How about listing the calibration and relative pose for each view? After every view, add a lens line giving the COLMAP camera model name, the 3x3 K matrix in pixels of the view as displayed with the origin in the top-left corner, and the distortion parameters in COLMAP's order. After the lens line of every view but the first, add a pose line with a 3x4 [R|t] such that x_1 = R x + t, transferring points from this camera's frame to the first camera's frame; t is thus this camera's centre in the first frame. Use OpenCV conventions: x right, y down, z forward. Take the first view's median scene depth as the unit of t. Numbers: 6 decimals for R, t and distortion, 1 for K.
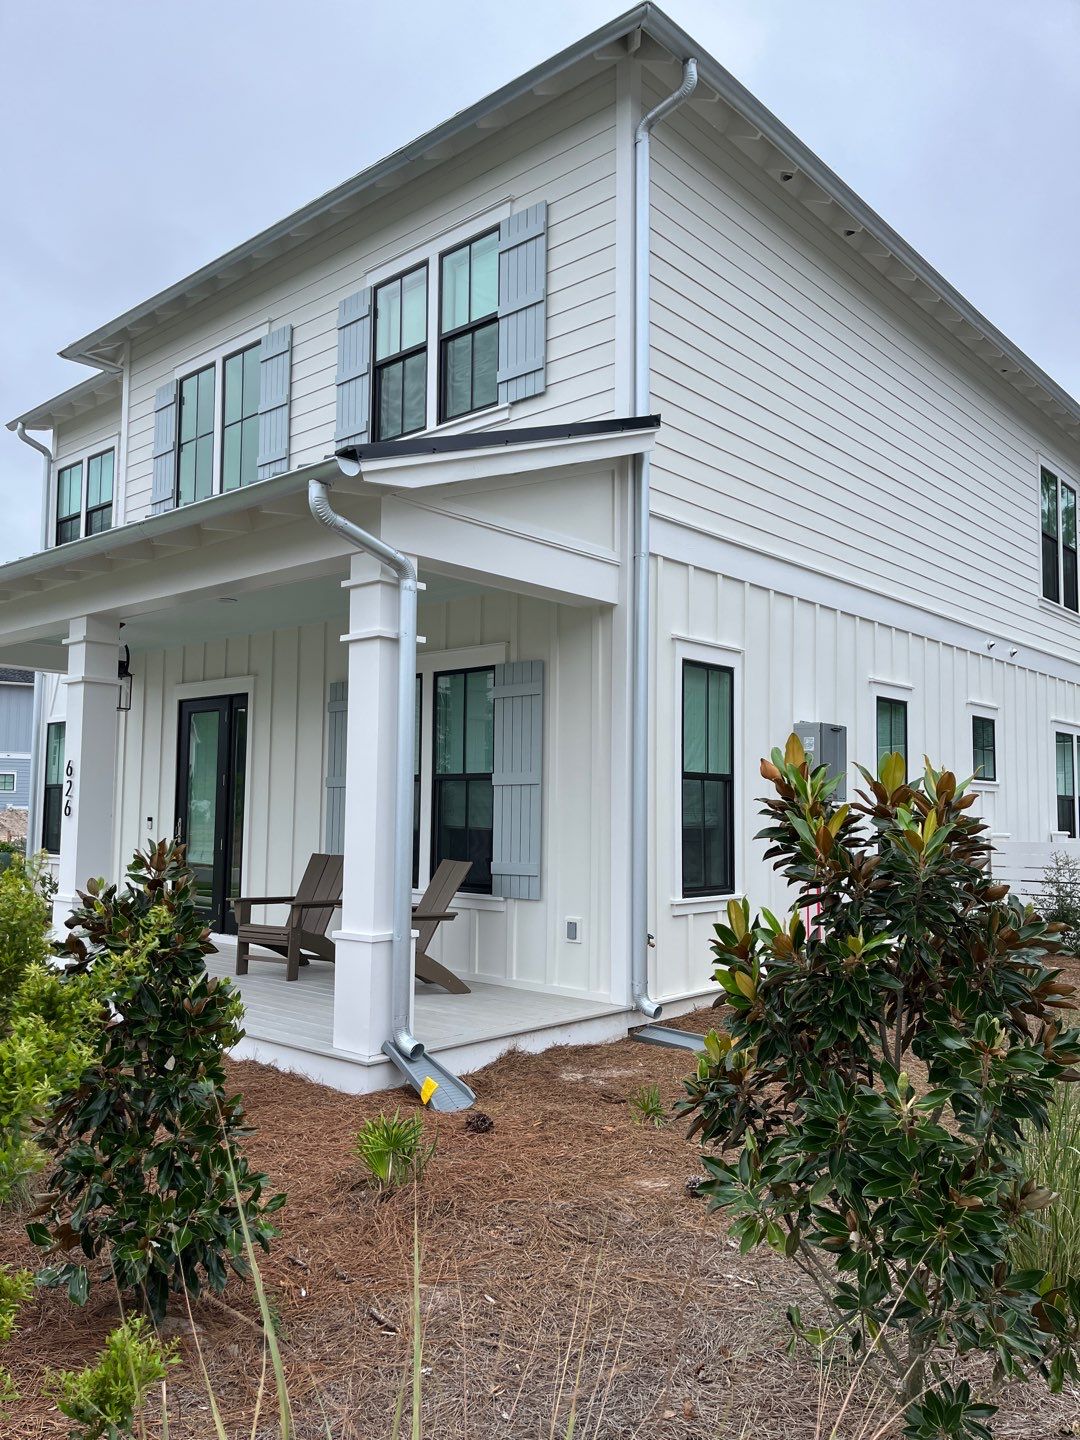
lens RADIAL K [[1086.3, 0, 530.2], [0, 1086.3, 734.6], [0, 0, 1]] dist [0.038837, -0.026021]
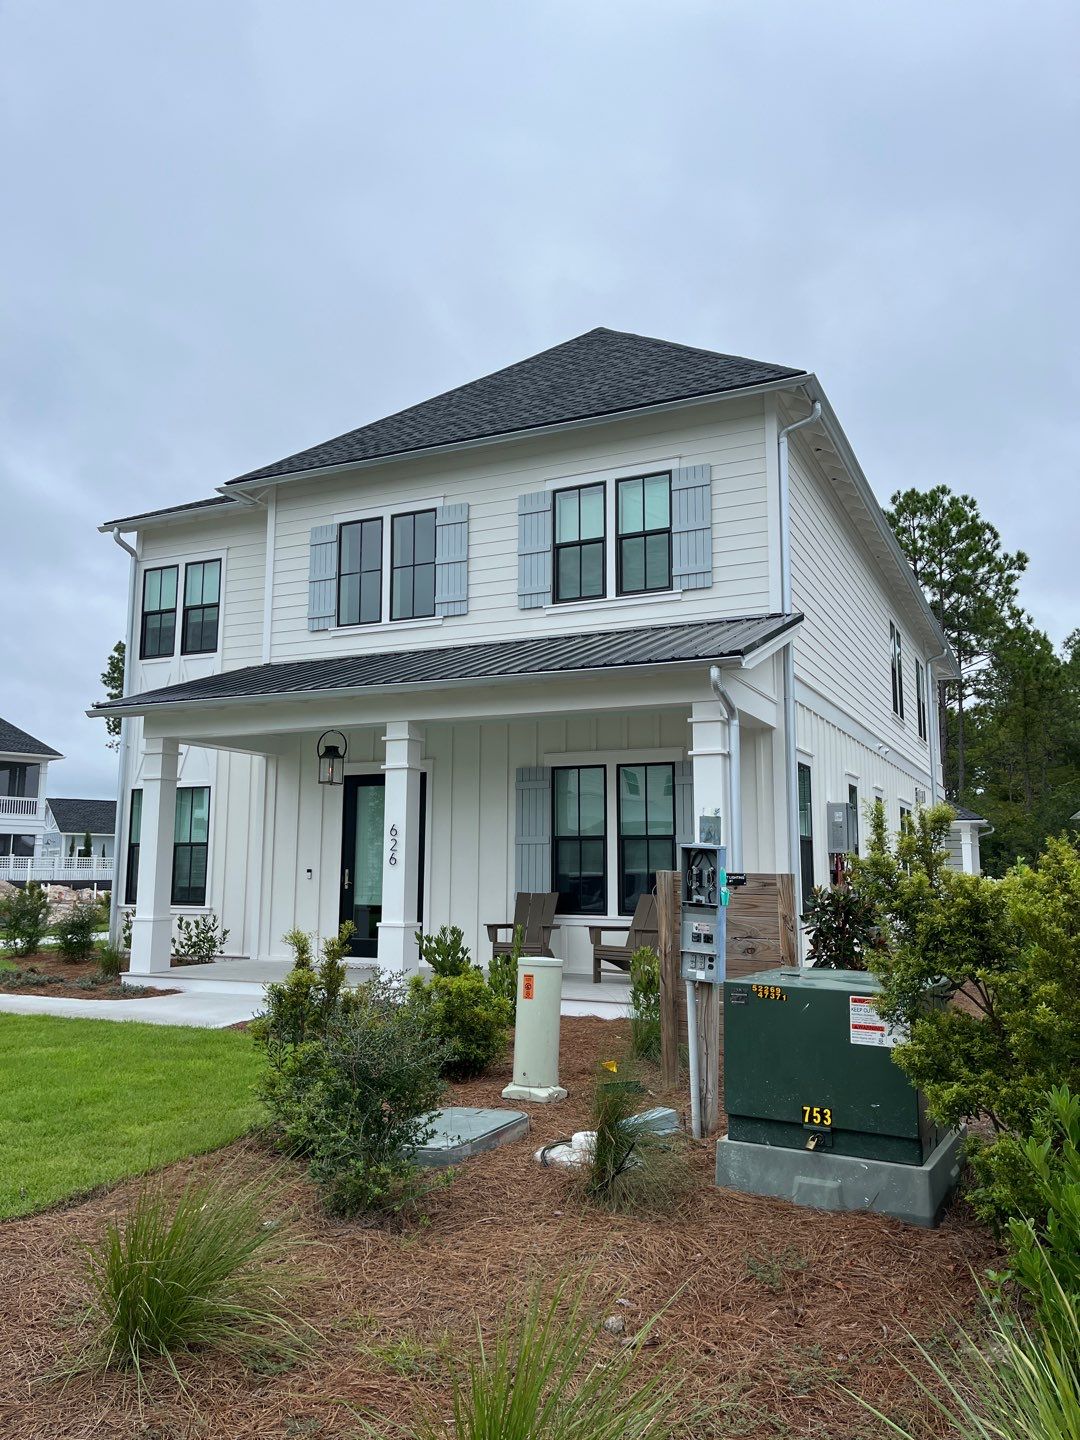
lens RADIAL K [[1086.3, 0, 538.4], [0, 1086.3, 731.1], [0, 0, 1]] dist [0.038837, -0.026021]
pose [[0.959534, 0.031216, 0.279857, -0.655260], [-0.014514, 0.997998, -0.061554, -0.012678], [-0.281218, 0.055001, 0.958066, -0.397021]]
